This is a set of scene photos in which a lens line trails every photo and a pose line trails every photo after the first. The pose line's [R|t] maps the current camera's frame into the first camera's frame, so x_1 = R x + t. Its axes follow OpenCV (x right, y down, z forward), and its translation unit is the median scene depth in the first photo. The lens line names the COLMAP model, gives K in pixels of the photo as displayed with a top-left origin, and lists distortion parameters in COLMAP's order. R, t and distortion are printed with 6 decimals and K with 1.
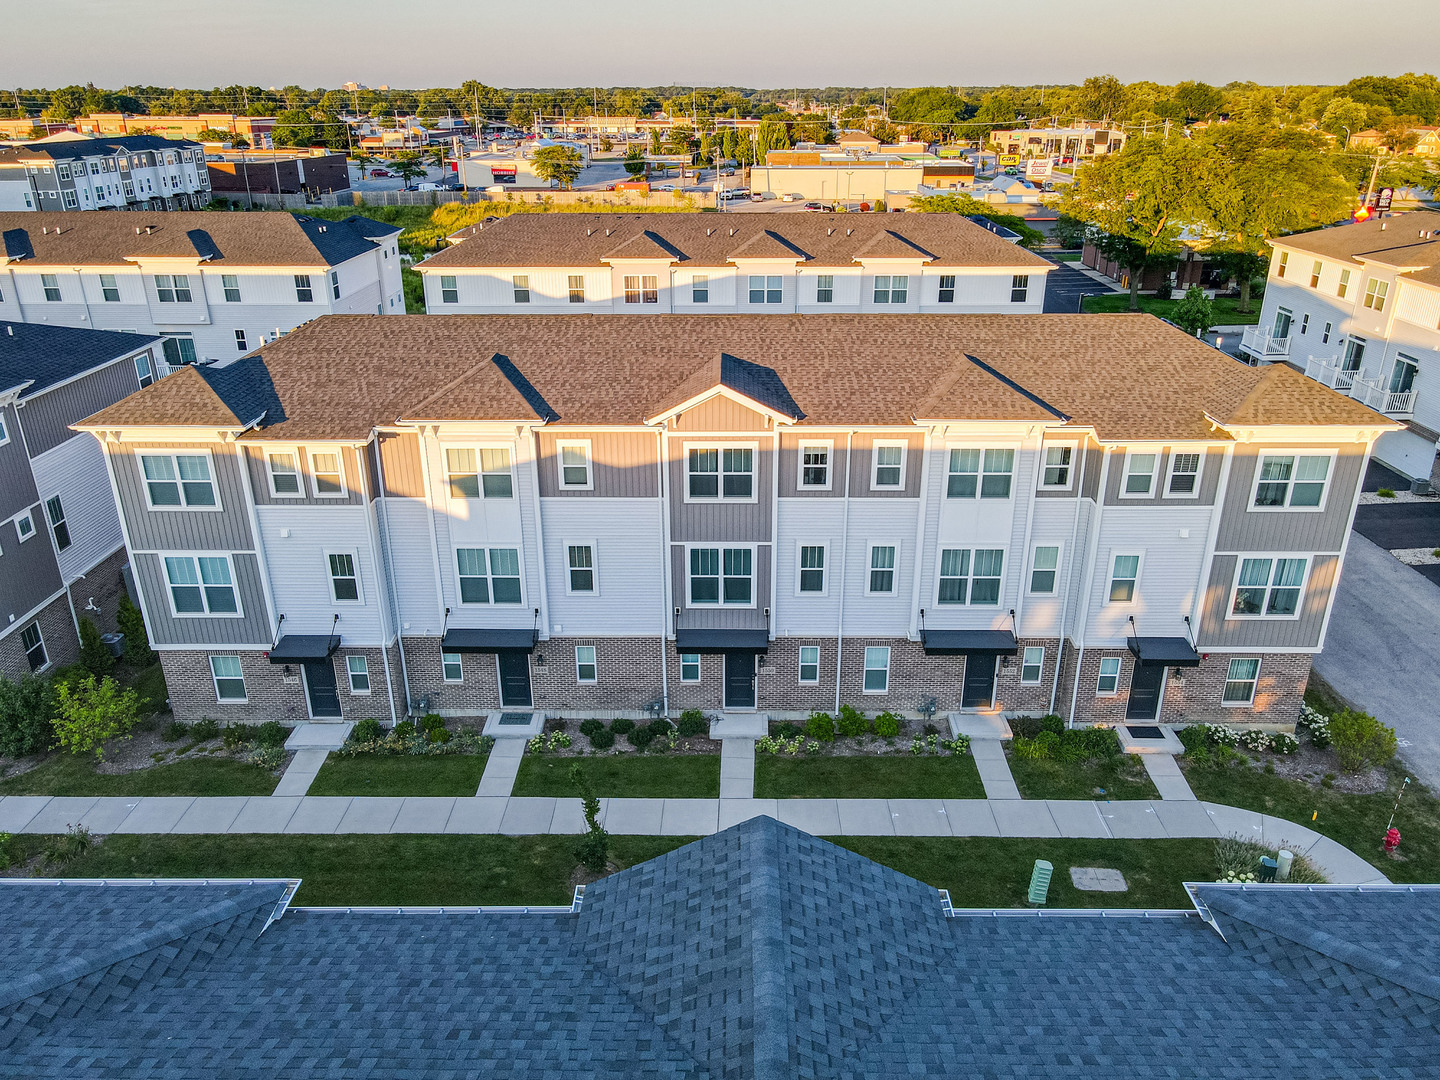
lens RADIAL K [[1060.4, 0, 728.1], [0, 1060.4, 544.0], [0, 0, 1]] dist [0.004201, 0.011774]
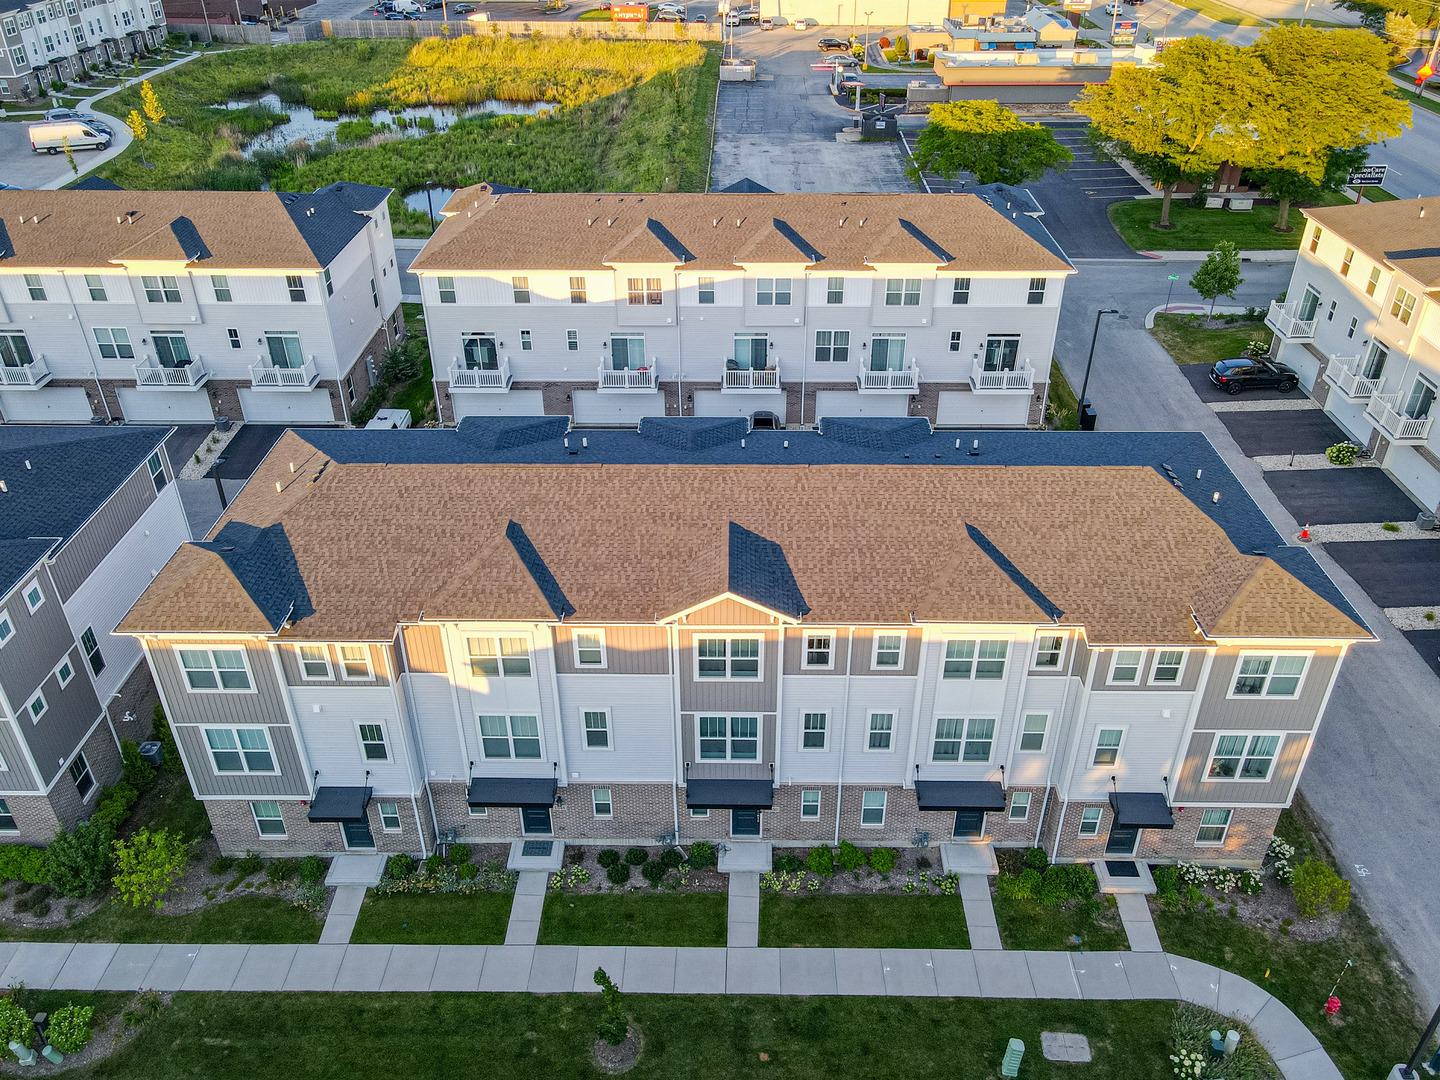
lens RADIAL K [[1116.1, 0, 731.8], [0, 1116.1, 520.2], [0, 0, 1]] dist [0.004913, 0.007399]
pose [[0.999998, 0.001606, -0.001287, -0.002333], [-0.001393, 0.988548, 0.150900, -0.353458], [0.001515, -0.150898, 0.988548, -0.070577]]
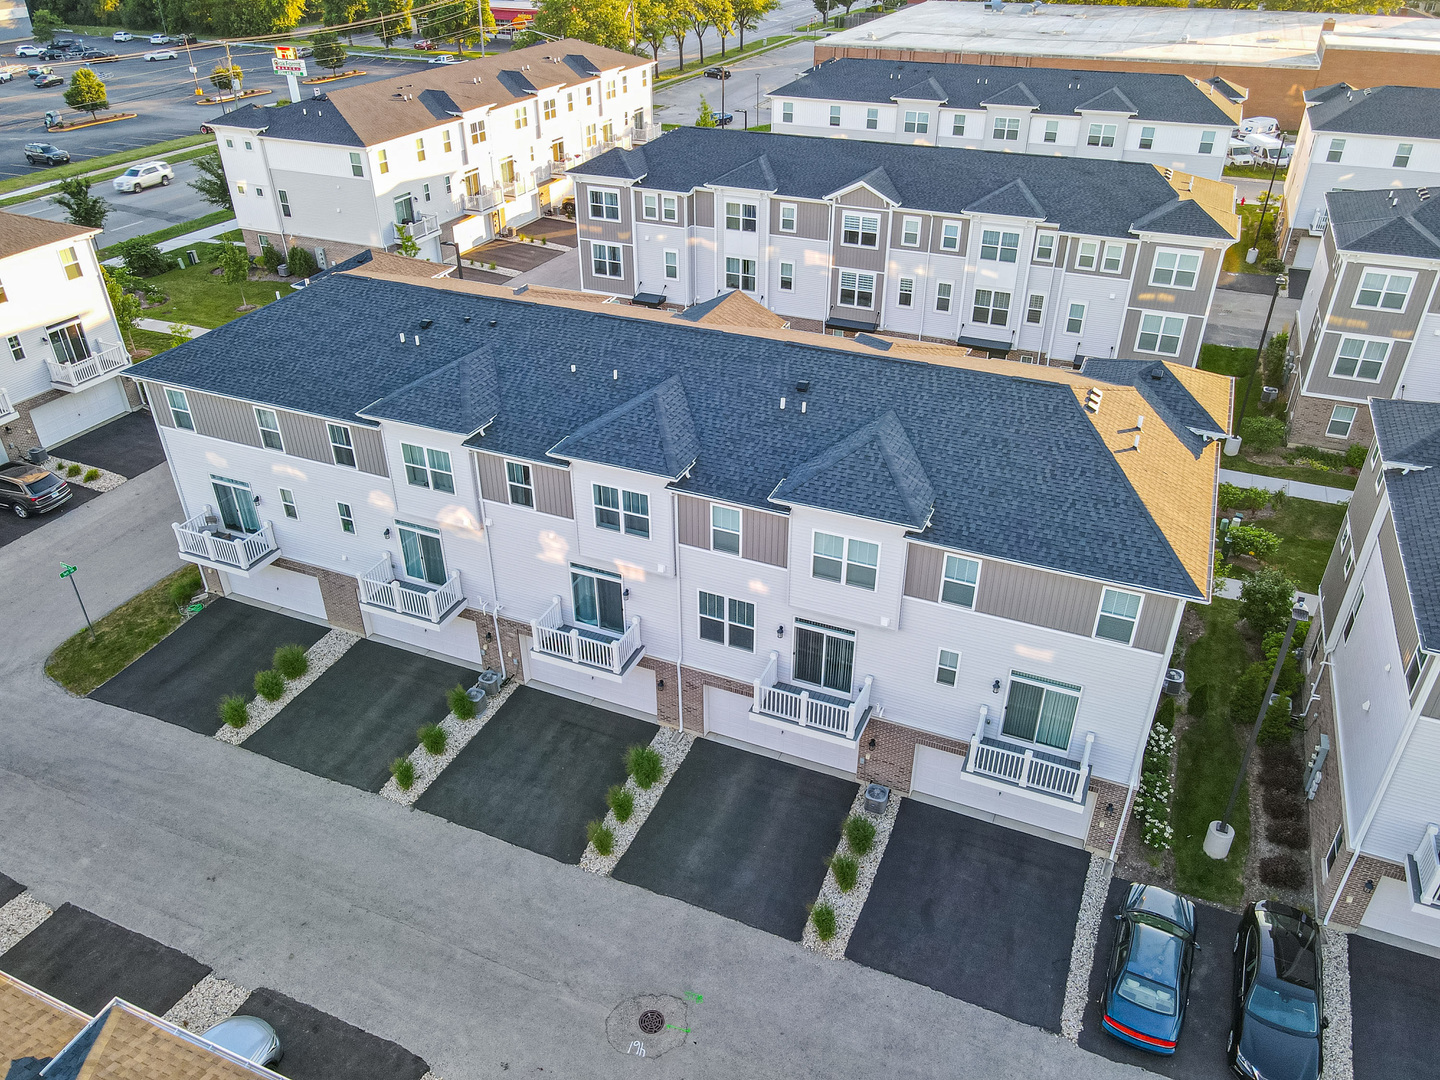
lens RADIAL K [[1060.4, 0, 717.3], [0, 1060.4, 549.0], [0, 0, 1]] dist [0.004201, 0.011774]
pose [[0.921427, 0.207220, -0.328682, 0.472842], [-0.152818, 0.971016, 0.183777, 0.166835], [0.357238, -0.119108, 0.926388, -0.858961]]
